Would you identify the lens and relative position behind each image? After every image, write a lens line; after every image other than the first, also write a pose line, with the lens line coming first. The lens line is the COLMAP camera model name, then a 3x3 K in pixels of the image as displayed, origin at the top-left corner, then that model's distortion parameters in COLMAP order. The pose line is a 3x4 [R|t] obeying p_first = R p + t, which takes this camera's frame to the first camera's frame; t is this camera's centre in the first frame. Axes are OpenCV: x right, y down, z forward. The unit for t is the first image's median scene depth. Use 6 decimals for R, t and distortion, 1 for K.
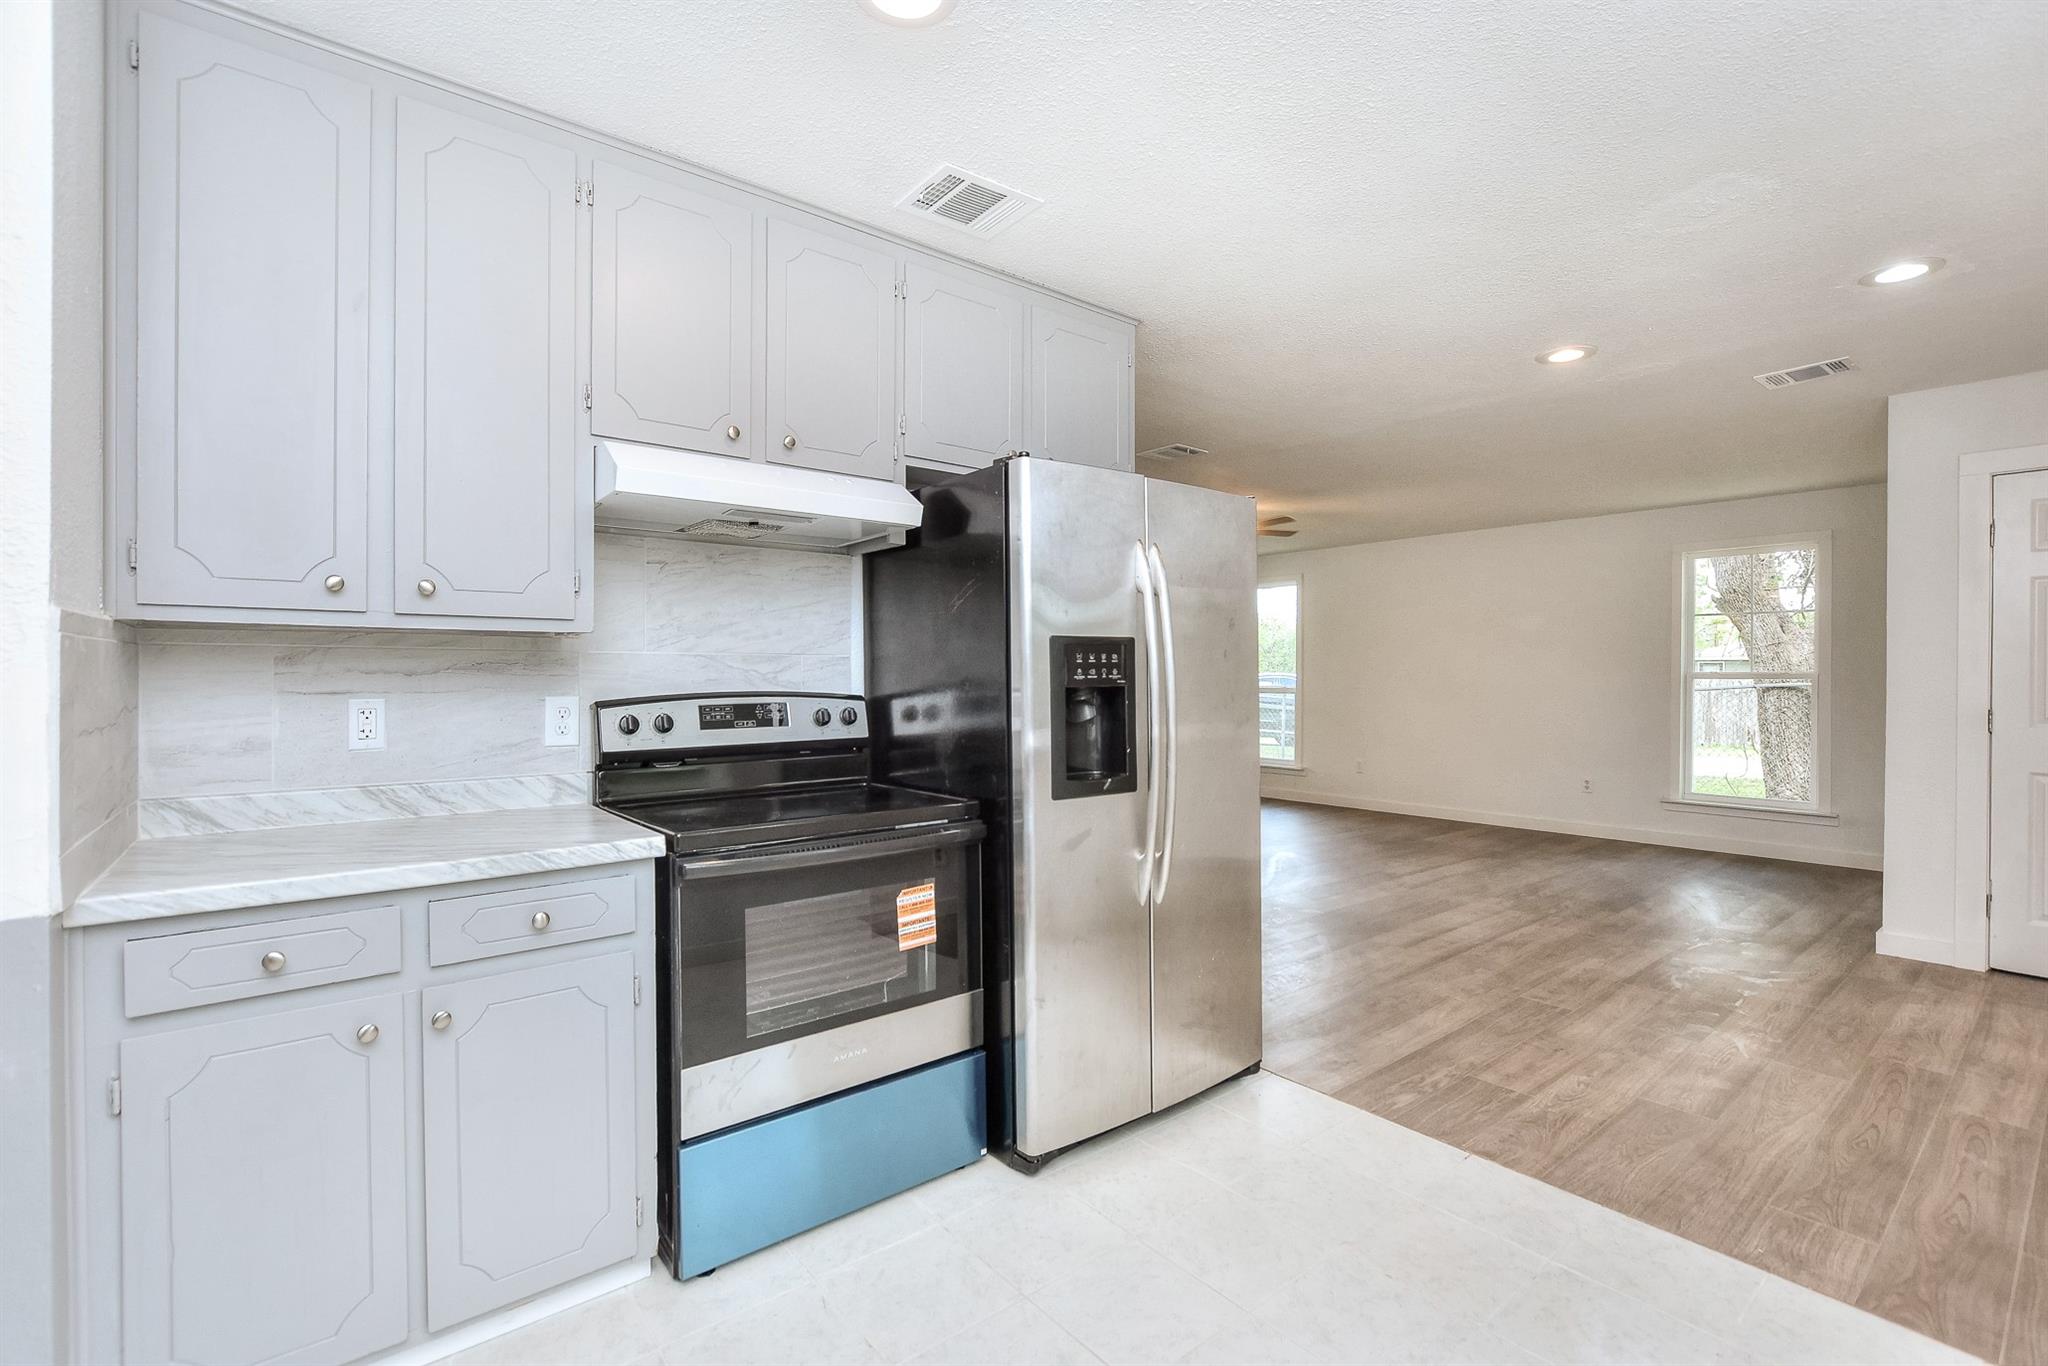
lens RADIAL K [[915.8, 0, 1029.4], [0, 915.8, 683.0], [0, 0, 1]] dist [-0.021563, 0.004590]
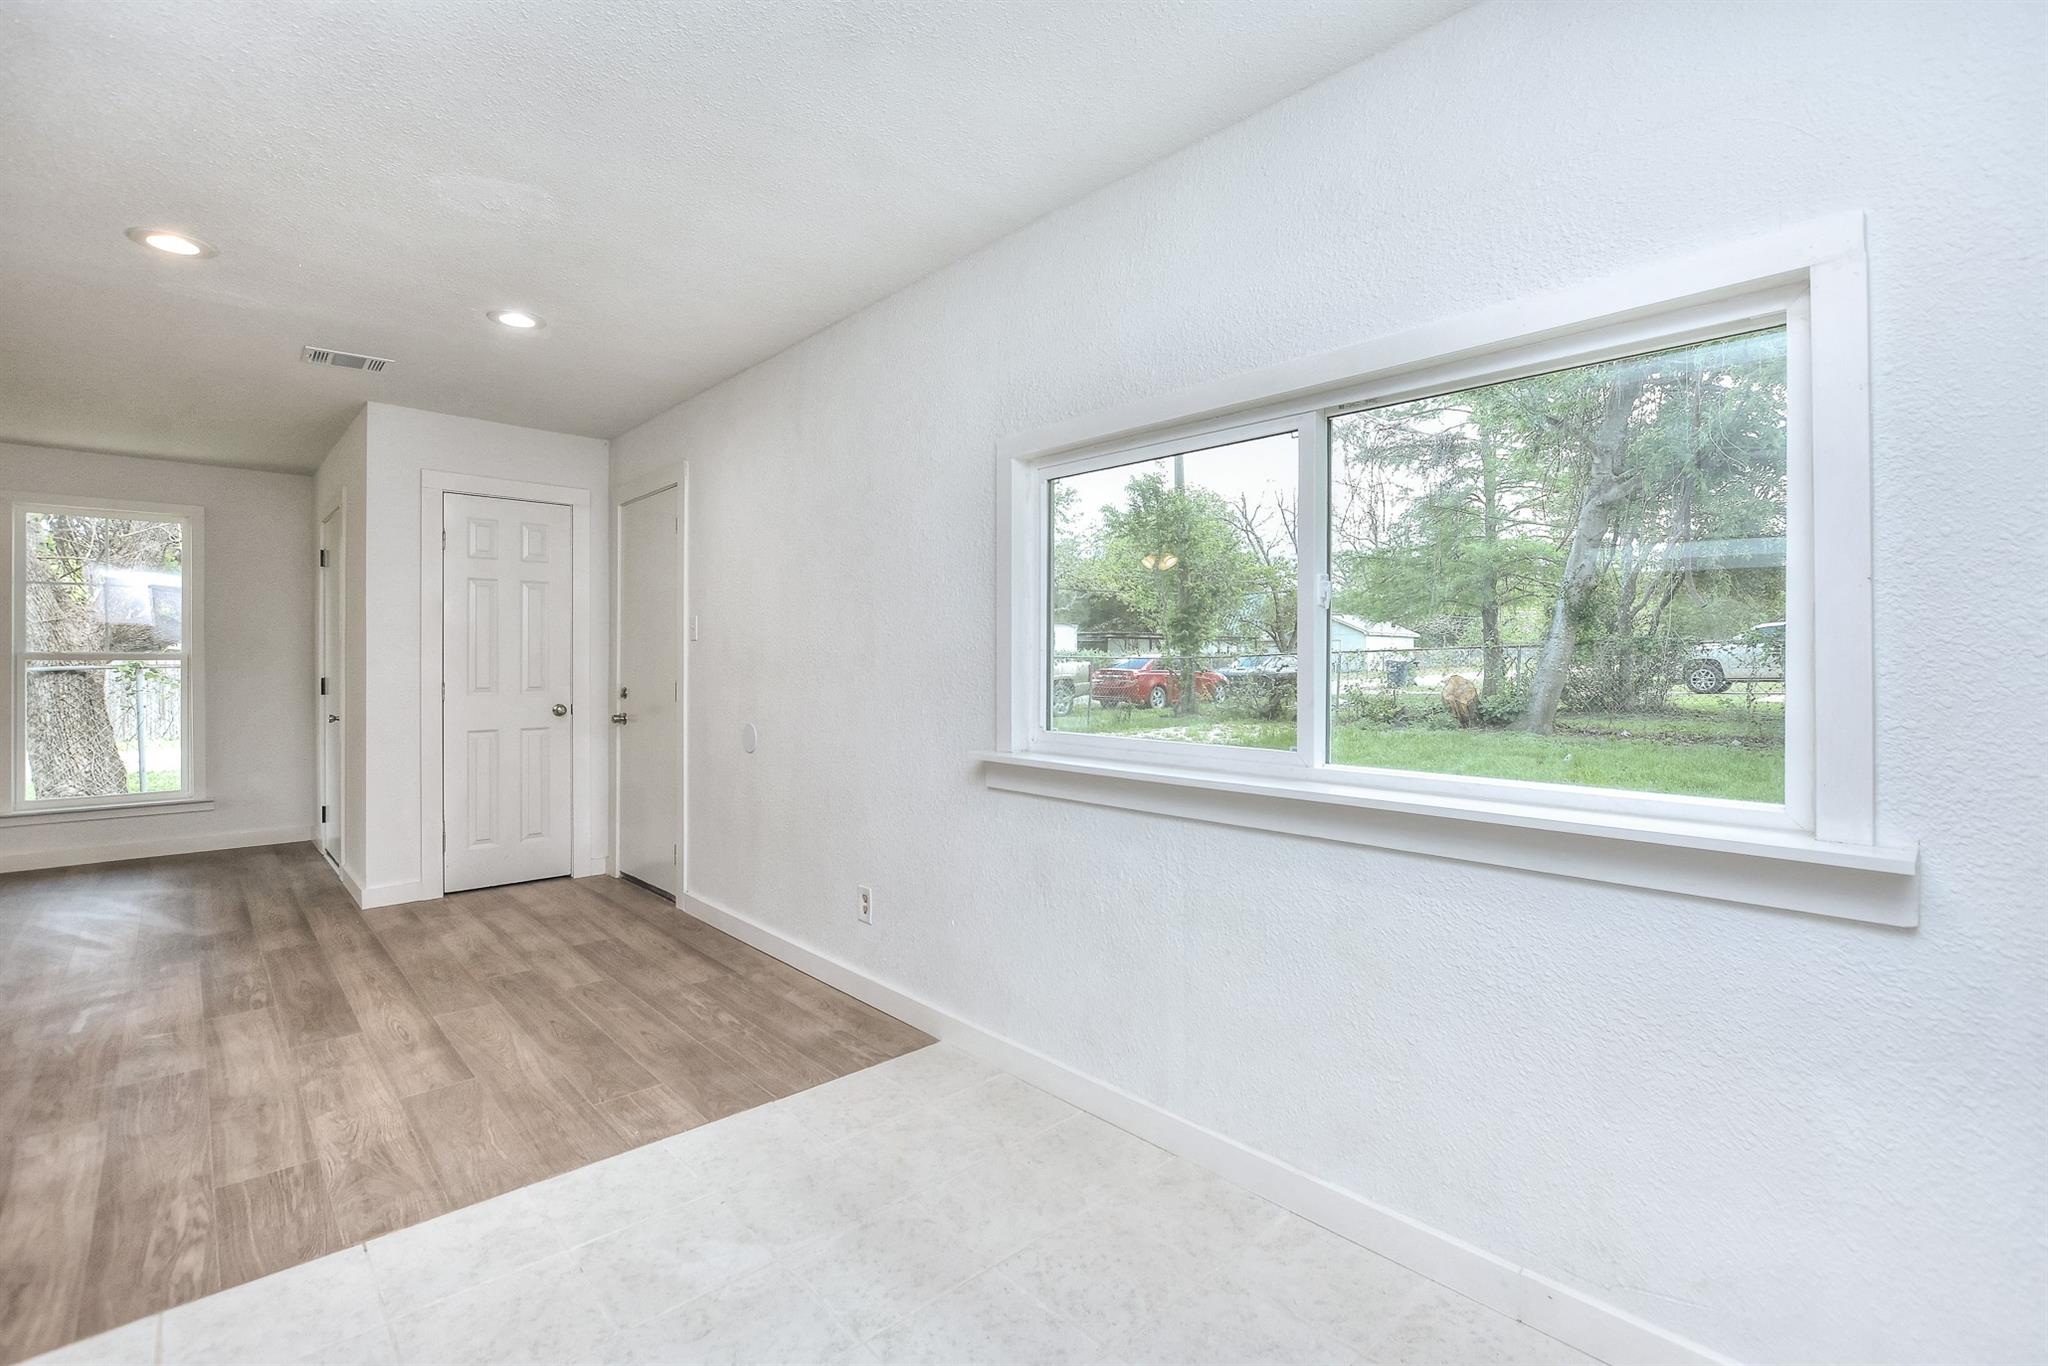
lens RADIAL K [[915.8, 0, 1022.4], [0, 915.8, 656.7], [0, 0, 1]] dist [-0.021563, 0.004590]
pose [[-0.038971, -0.004285, 0.999231, -0.277305], [0.015075, 0.999874, 0.004875, 0.002541], [-0.999127, 0.015253, -0.038902, 0.362784]]
